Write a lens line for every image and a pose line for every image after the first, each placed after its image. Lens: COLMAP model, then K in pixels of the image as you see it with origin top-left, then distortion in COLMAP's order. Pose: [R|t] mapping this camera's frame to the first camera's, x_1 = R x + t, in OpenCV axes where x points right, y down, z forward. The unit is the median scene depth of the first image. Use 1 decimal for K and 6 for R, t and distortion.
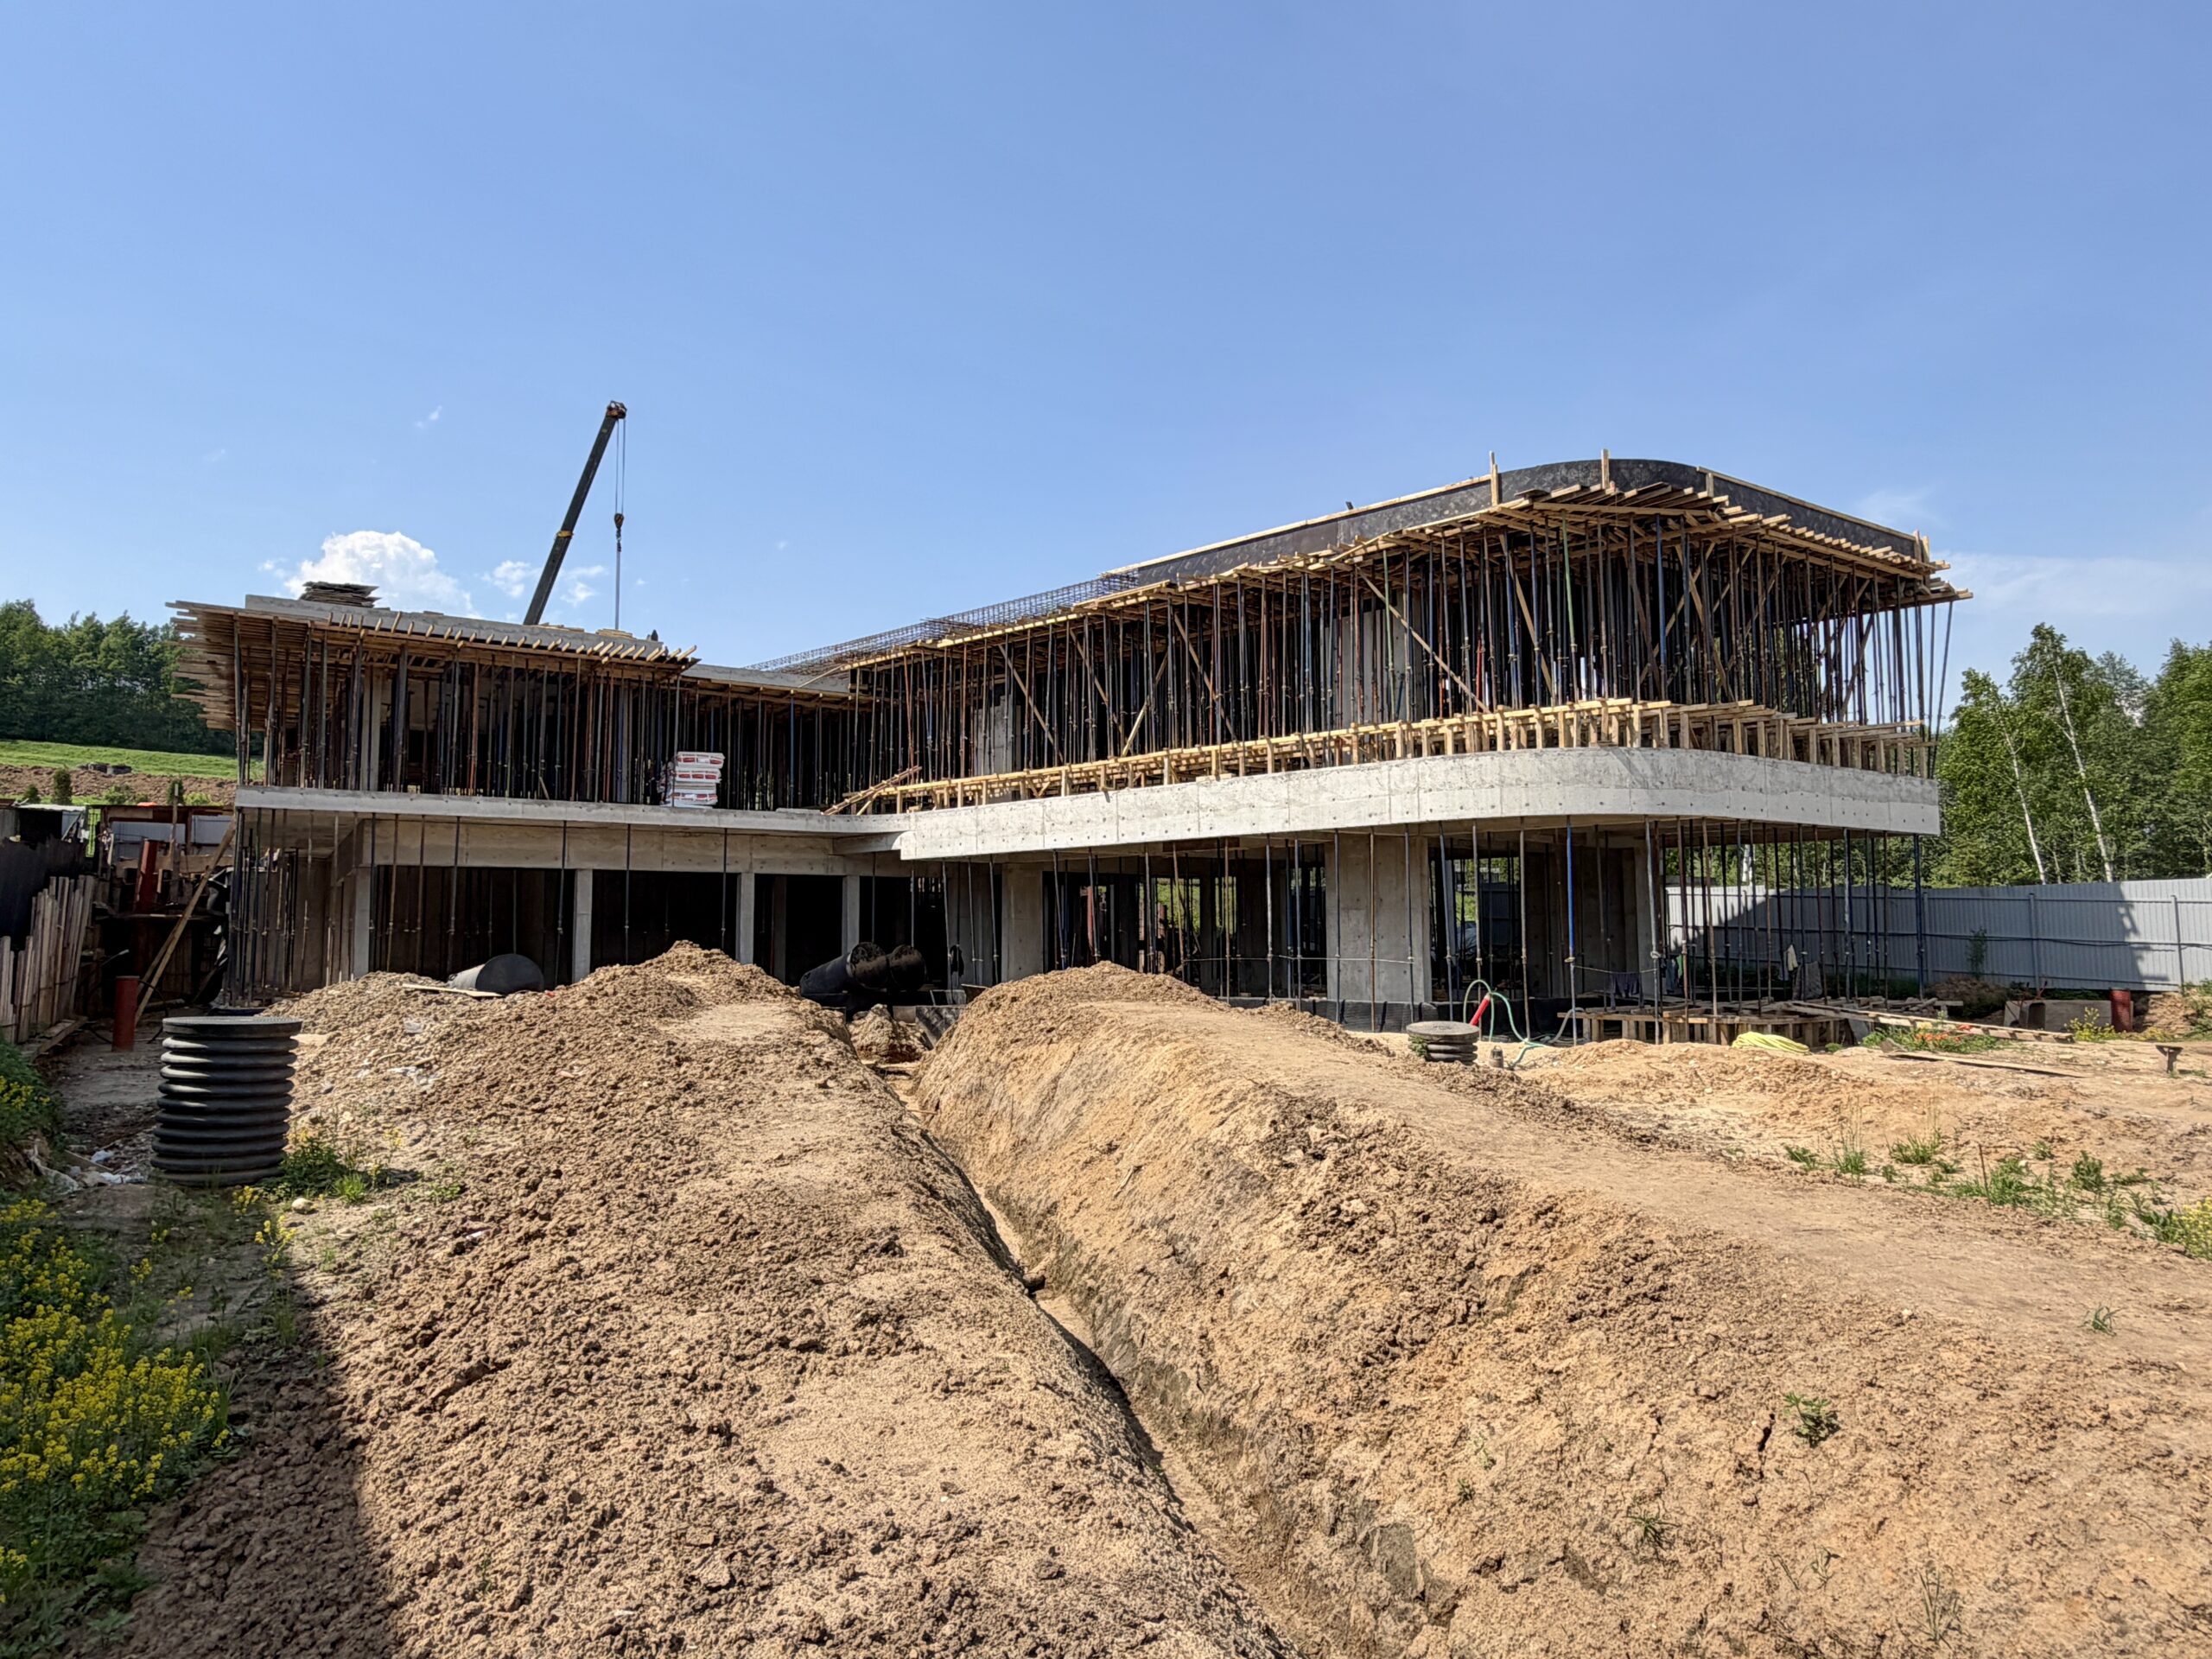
lens RADIAL K [[1321.1, 0, 1105.5], [0, 1321.1, 830.5], [0, 0, 1]] dist [-0.001680, 0.000933]
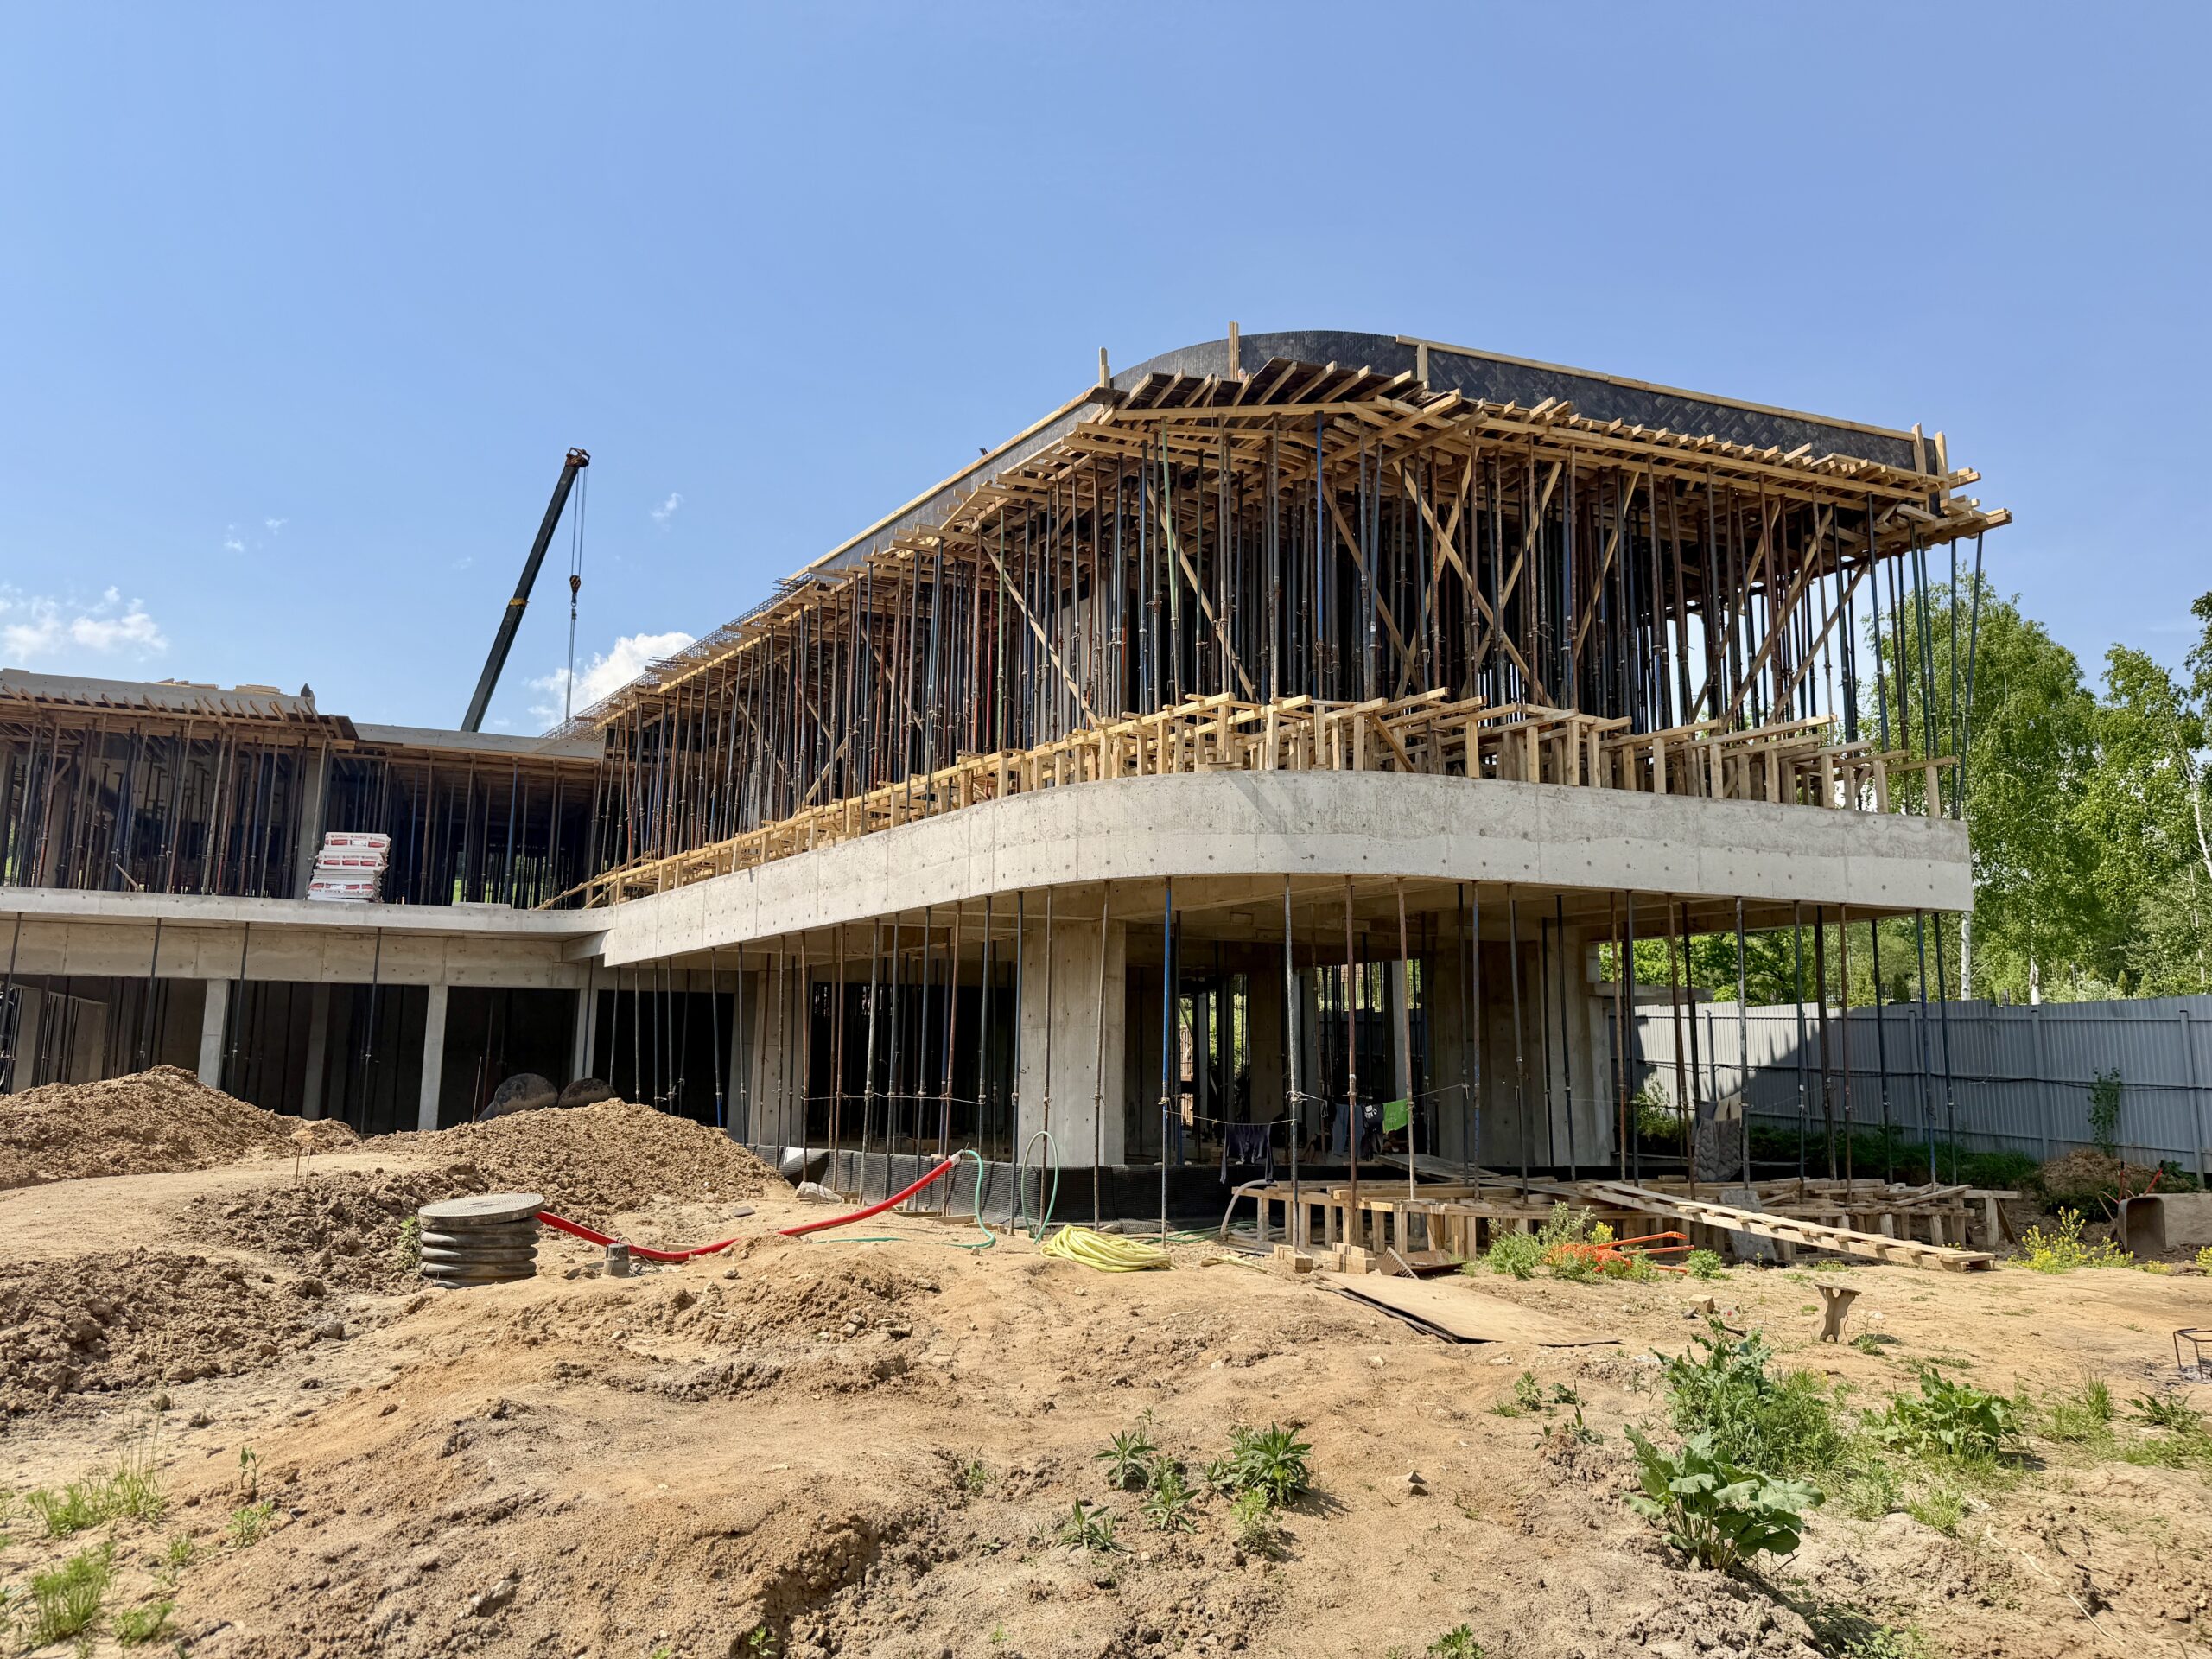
lens RADIAL K [[1563.6, 0, 1107.4], [0, 1563.6, 835.1], [0, 0, 1]] dist [0.009532, -0.002536]
pose [[0.971640, -0.024360, -0.235205, 0.394653], [0.006220, 0.996968, -0.077561, 0.020854], [0.236381, 0.073899, 0.968846, 0.197936]]
